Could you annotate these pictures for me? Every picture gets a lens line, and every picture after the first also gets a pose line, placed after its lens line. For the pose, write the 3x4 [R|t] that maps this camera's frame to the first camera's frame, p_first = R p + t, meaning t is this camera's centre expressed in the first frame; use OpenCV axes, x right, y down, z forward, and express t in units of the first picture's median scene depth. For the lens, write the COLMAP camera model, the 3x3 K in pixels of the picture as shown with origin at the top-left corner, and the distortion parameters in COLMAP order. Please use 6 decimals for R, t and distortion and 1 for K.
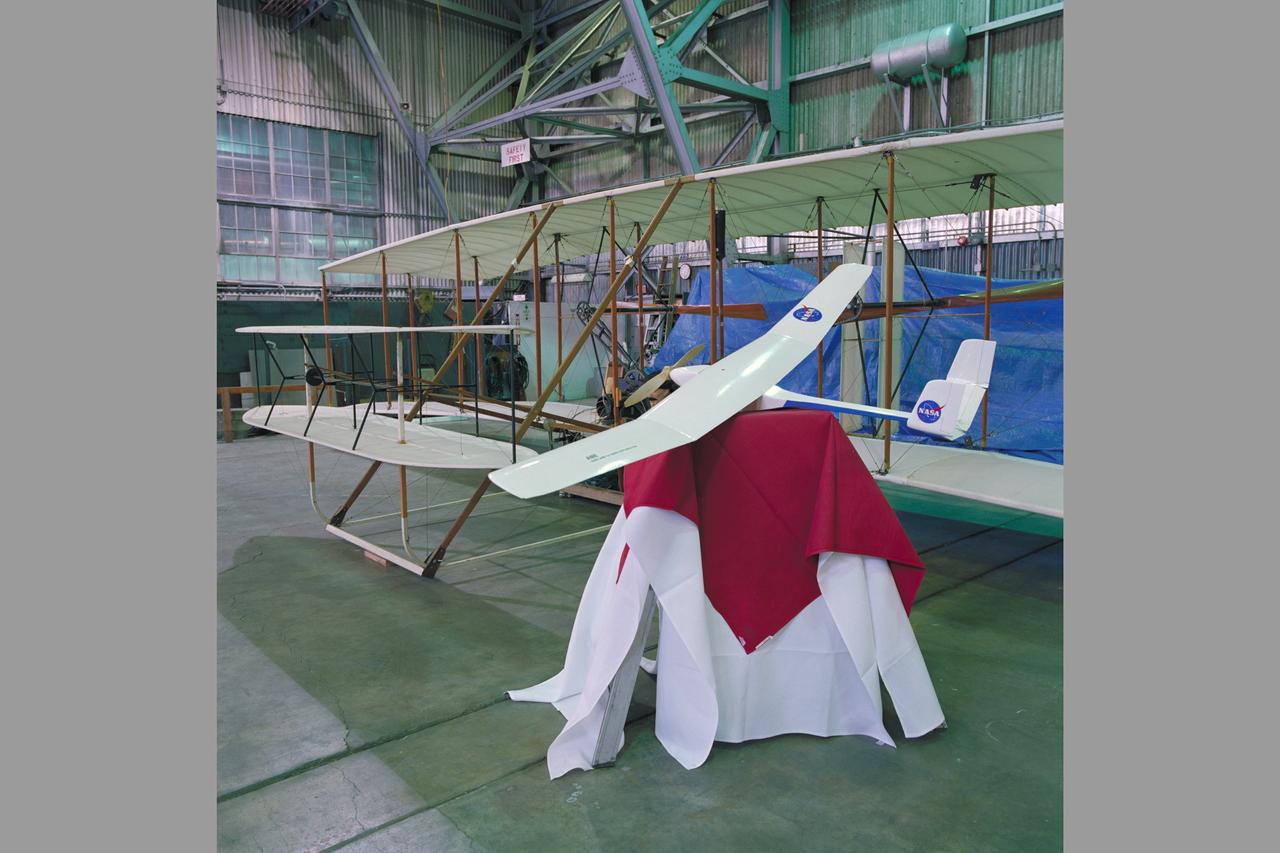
lens RADIAL K [[837.2, 0, 640.0], [0, 837.2, 426.5], [0, 0, 1]] dist [-0.037670, 0.000024]
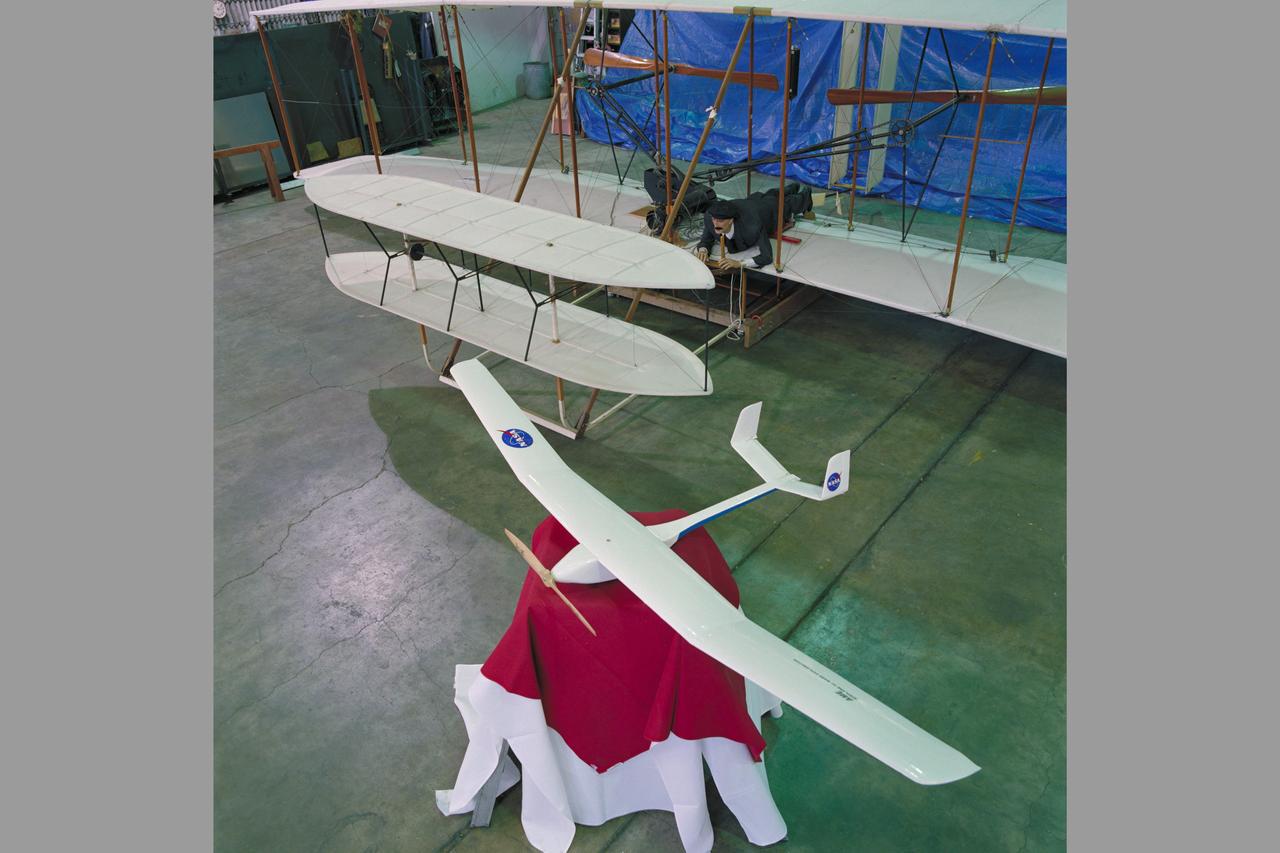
lens RADIAL K [[837.2, 0, 640.0], [0, 837.2, 426.5], [0, 0, 1]] dist [-0.037670, 0.000024]
pose [[0.985080, -0.113352, 0.129492, -0.320979], [0.046976, 0.900975, 0.431320, -0.344296], [-0.165560, -0.418801, 0.892858, -0.069242]]
